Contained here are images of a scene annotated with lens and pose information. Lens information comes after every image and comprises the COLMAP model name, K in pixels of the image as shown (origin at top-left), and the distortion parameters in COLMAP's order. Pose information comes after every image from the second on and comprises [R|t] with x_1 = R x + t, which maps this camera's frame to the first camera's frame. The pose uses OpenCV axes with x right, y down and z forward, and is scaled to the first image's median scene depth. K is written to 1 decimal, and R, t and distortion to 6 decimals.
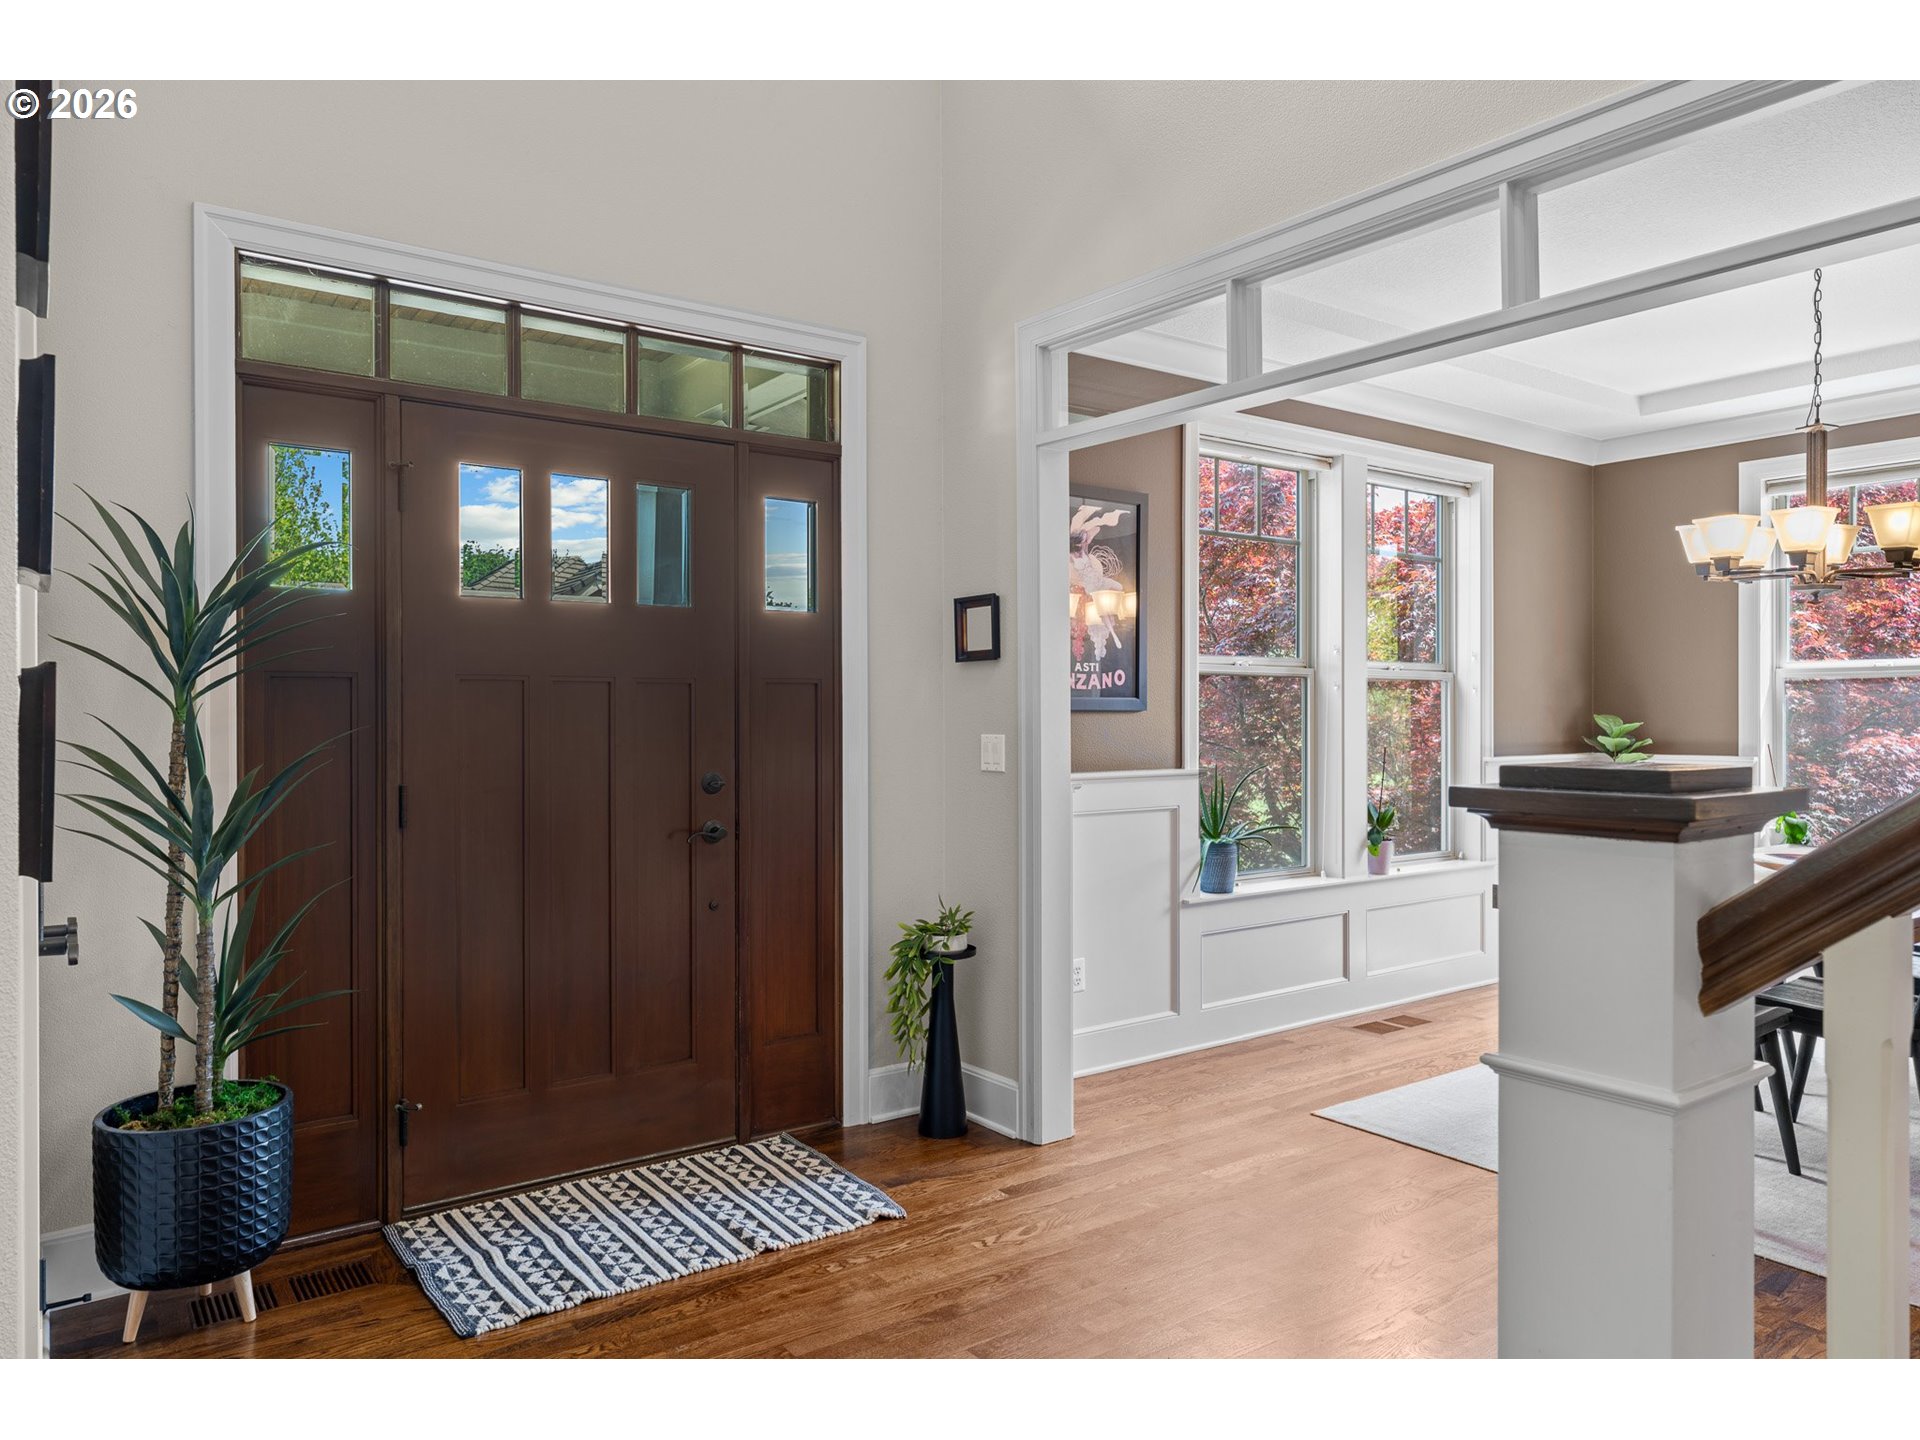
lens RADIAL K [[1260.7, 0, 961.7], [0, 1260.7, 718.6], [0, 0, 1]] dist [-0.004137, -0.006173]
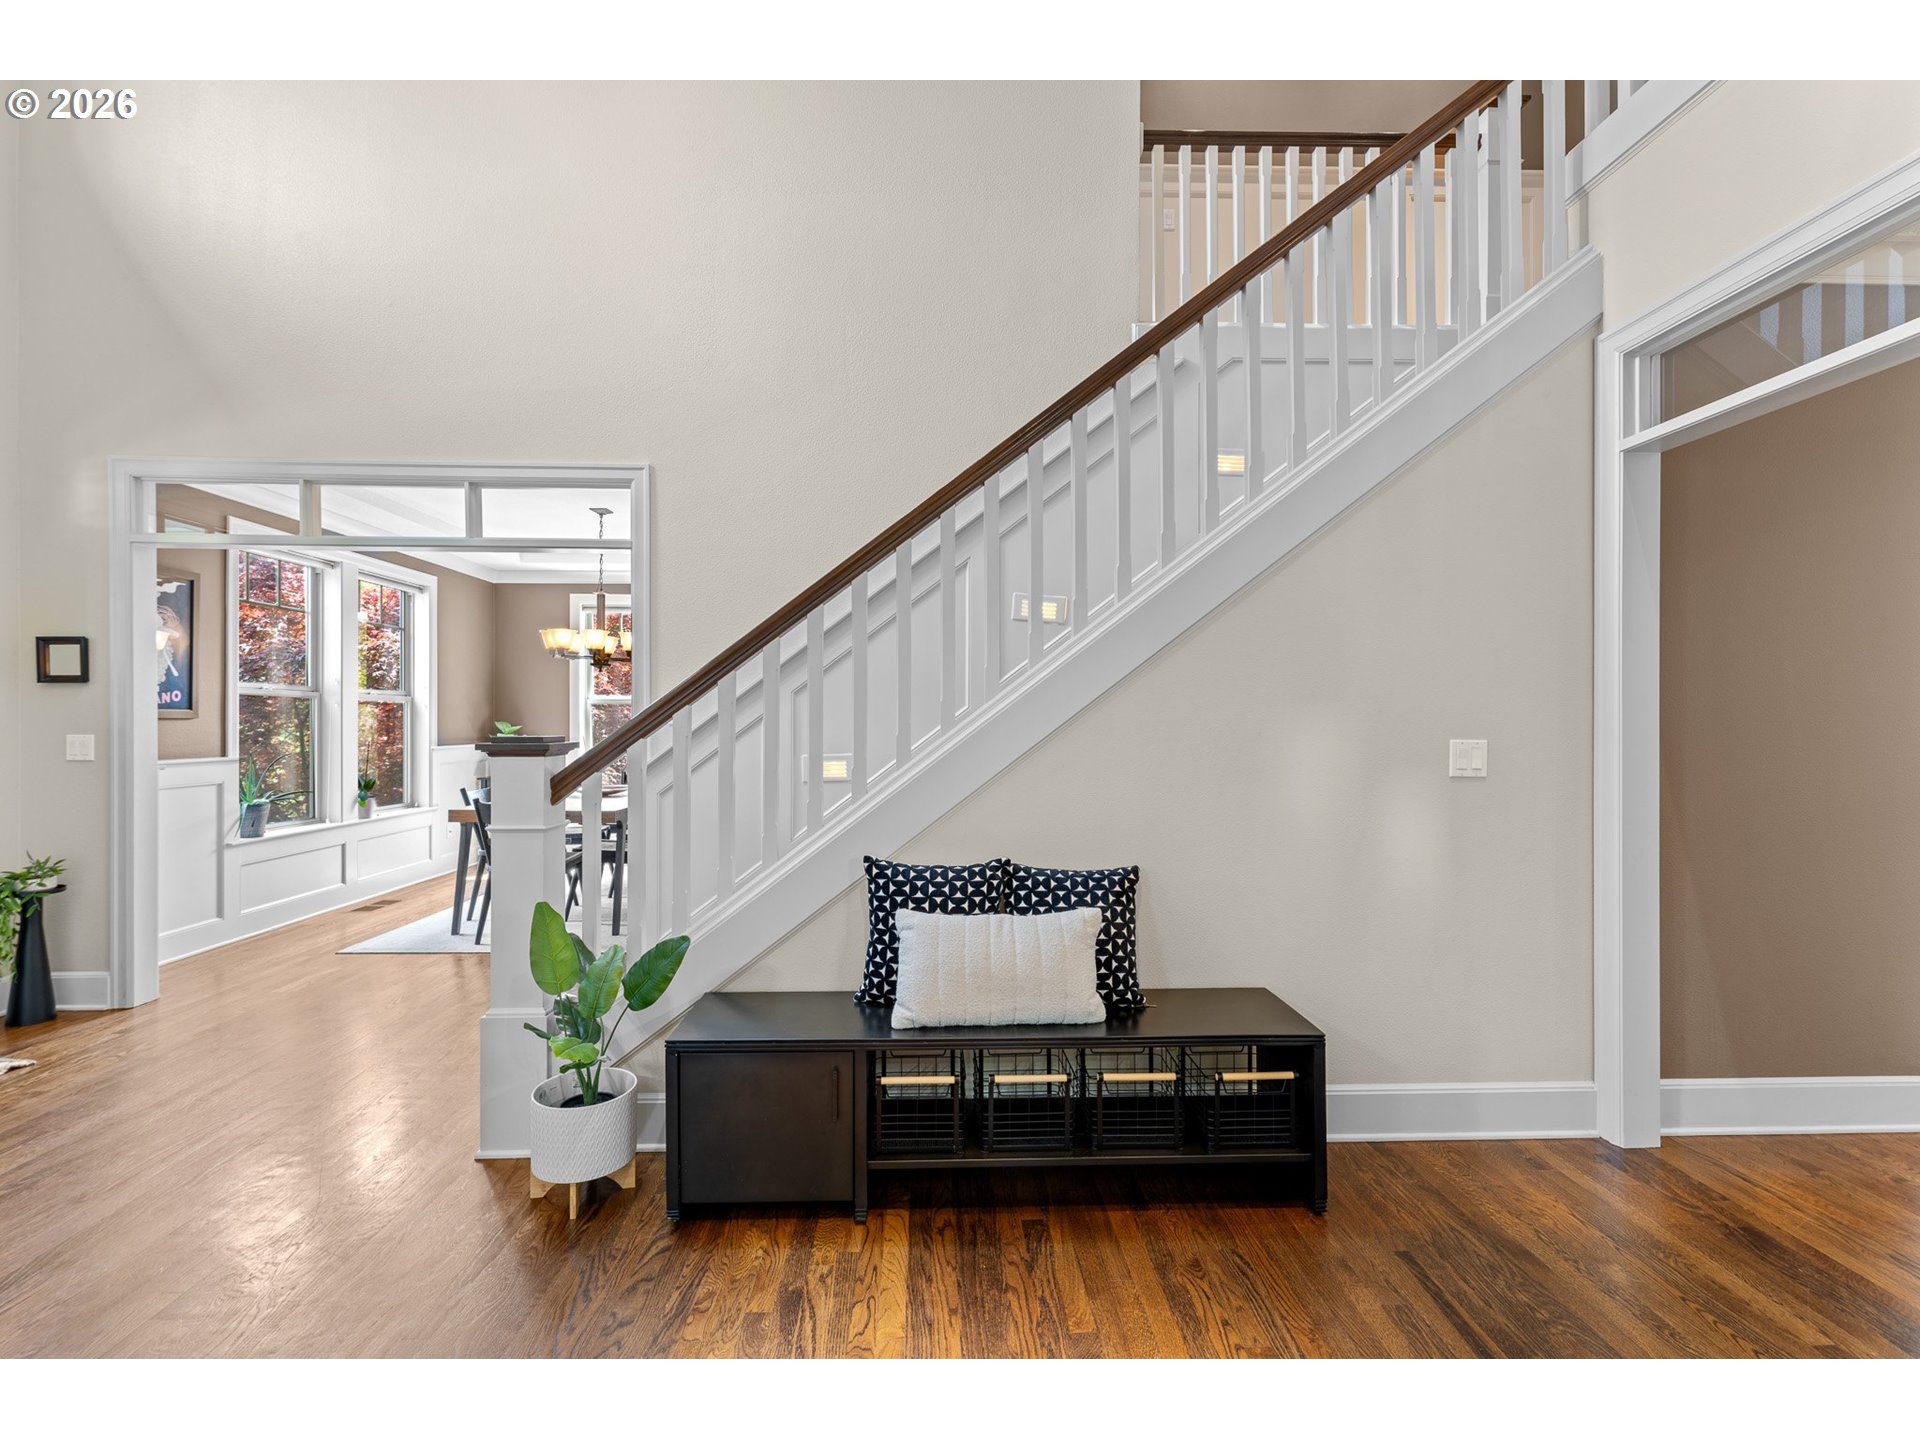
lens RADIAL K [[910.7, 0, 967.2], [0, 910.7, 720.4], [0, 0, 1]] dist [0.001676, 0.000465]
pose [[0.574913, 0.003318, 0.818208, -0.212975], [0.001169, 0.999987, -0.004877, 0.002112], [-0.818214, 0.003760, 0.574902, -0.365891]]
